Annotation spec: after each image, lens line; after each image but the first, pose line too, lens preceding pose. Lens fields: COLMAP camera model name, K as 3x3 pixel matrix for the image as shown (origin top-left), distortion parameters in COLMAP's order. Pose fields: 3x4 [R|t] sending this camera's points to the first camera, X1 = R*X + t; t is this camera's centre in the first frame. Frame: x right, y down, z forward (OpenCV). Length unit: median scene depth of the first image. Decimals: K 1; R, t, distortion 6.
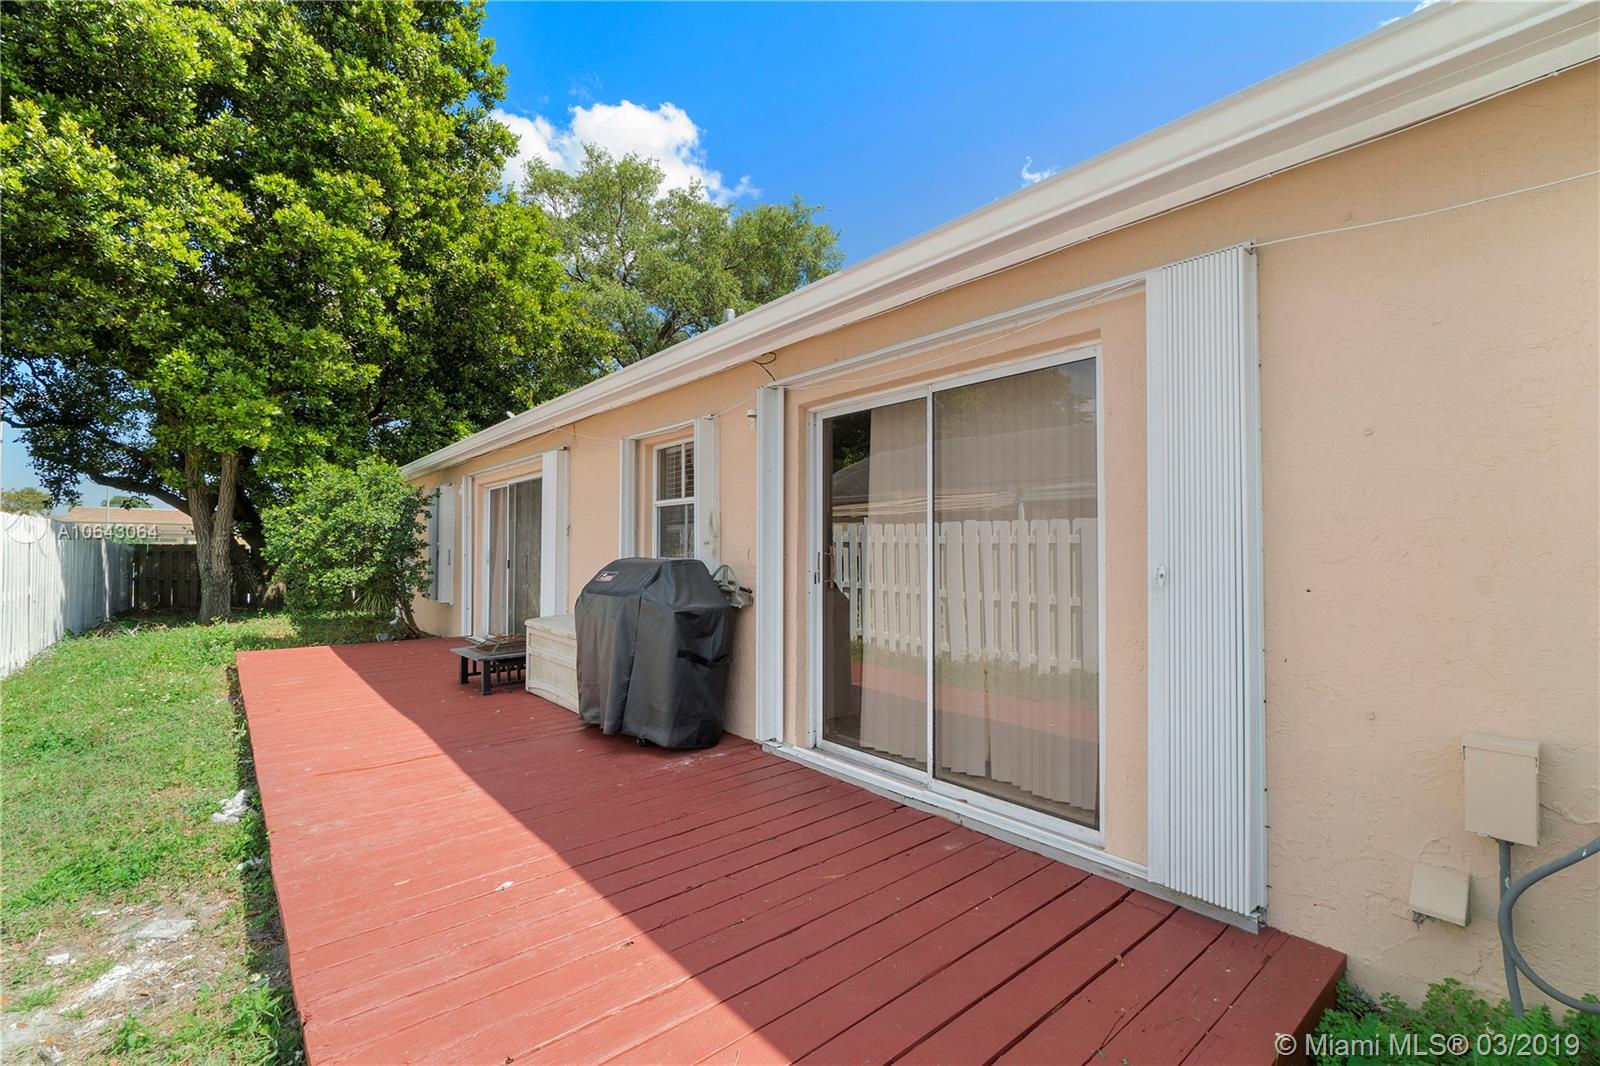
lens RADIAL K [[686.7, 0, 800.4], [0, 686.7, 536.1], [0, 0, 1]] dist [-0.001503, -0.000631]
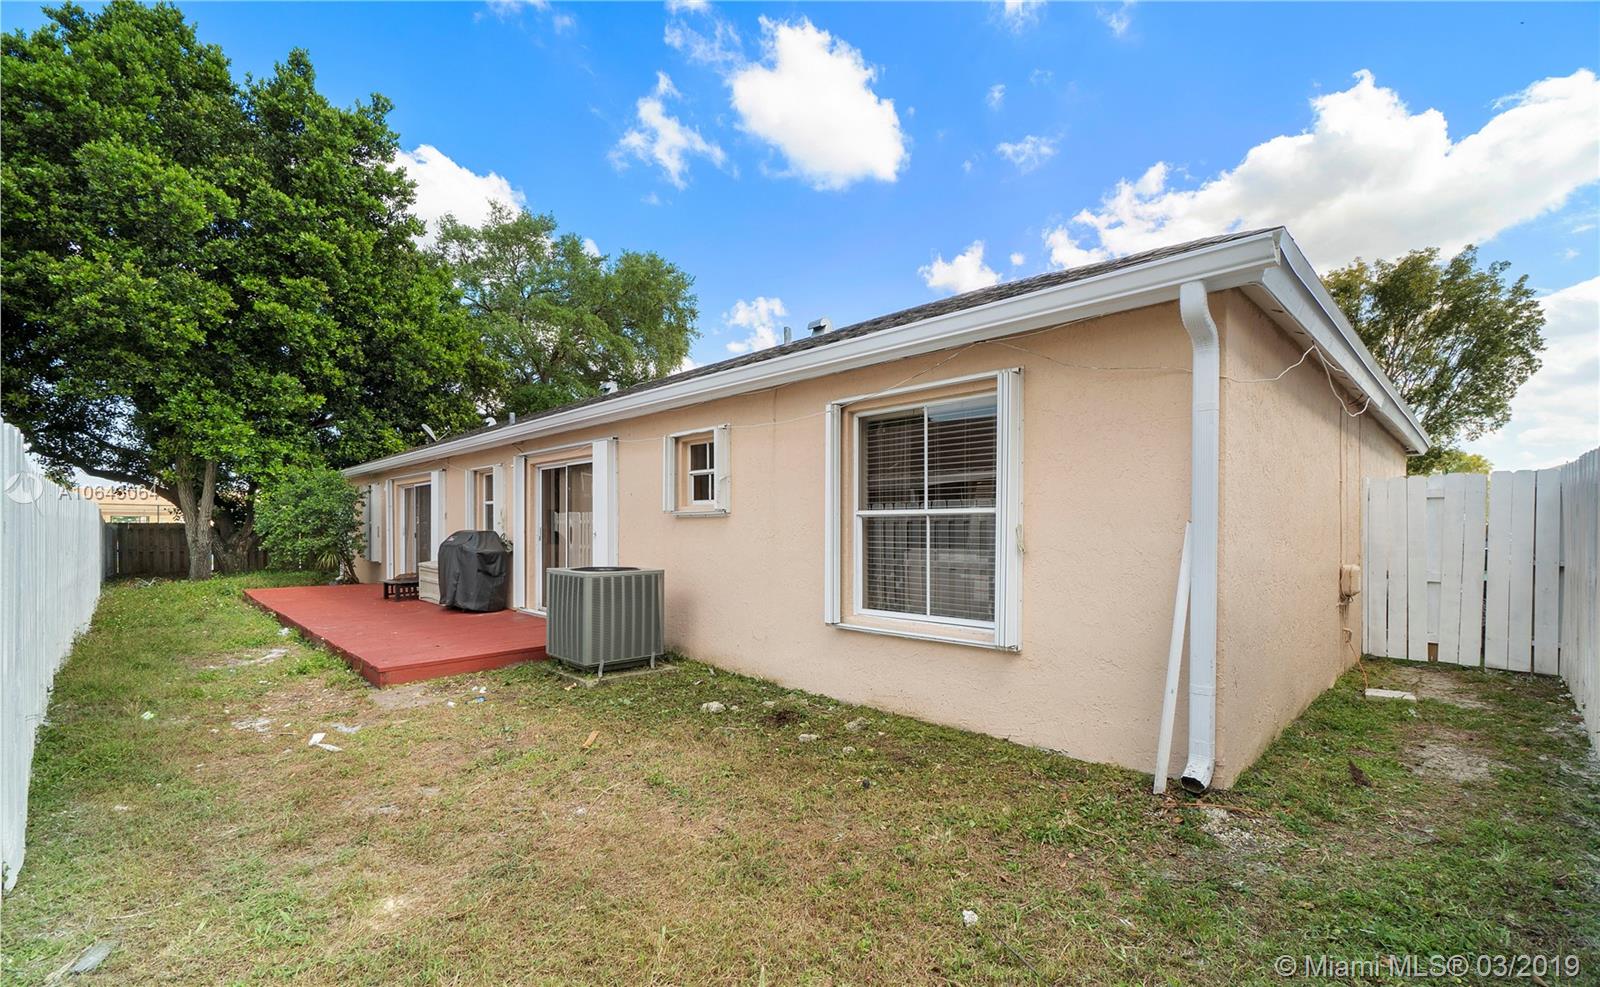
lens RADIAL K [[685.9, 0, 821.7], [0, 685.9, 528.1], [0, 0, 1]] dist [-0.018308, 0.000525]
pose [[0.994895, -0.004721, 0.100804, 0.297946], [0.002109, 0.999660, 0.026003, -0.012663], [-0.100893, -0.025658, 0.994566, -0.567003]]
